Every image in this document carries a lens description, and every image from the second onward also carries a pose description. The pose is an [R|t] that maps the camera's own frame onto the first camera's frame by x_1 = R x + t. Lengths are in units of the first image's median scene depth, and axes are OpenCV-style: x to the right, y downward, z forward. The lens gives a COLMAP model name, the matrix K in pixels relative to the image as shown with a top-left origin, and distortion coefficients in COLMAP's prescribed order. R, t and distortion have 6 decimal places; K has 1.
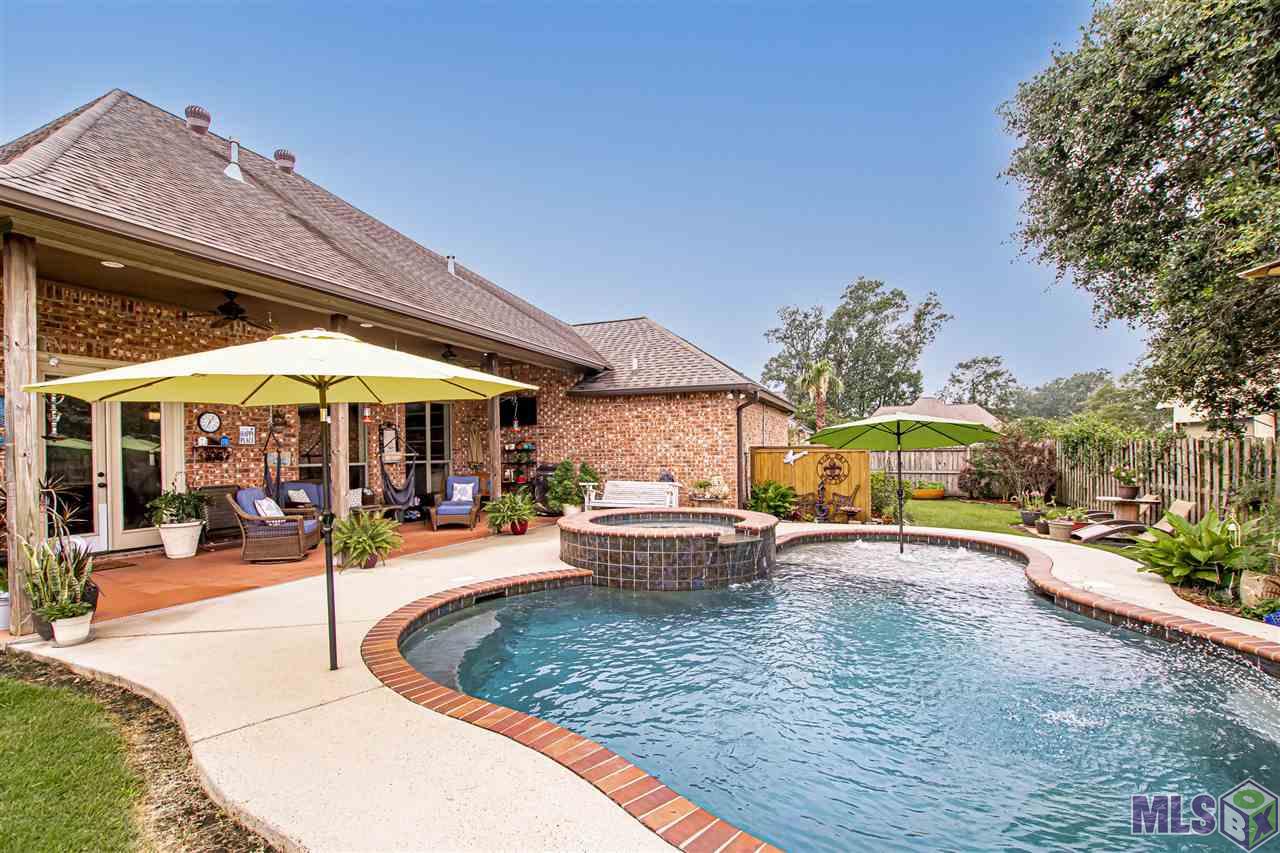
lens RADIAL K [[582.1, 0, 642.5], [0, 582.1, 440.2], [0, 0, 1]] dist [0.002486, 0.000207]
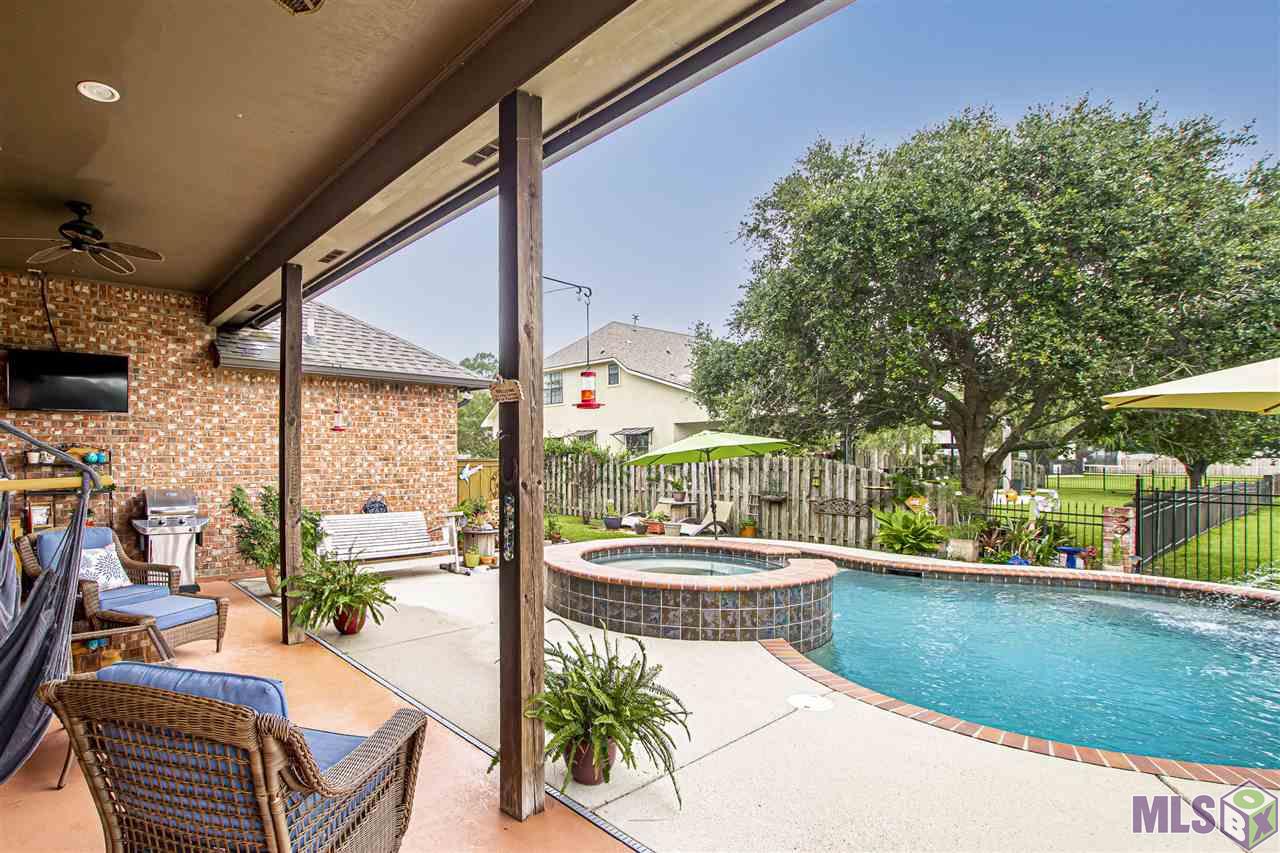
lens RADIAL K [[603.3, 0, 639.6], [0, 603.3, 449.7], [0, 0, 1]] dist [0.000560, 0.000050]
pose [[0.532237, 0.021443, 0.846324, -0.382624], [-0.017960, 0.999740, -0.014035, 0.004209], [-0.846405, -0.007730, 0.532484, 0.361032]]
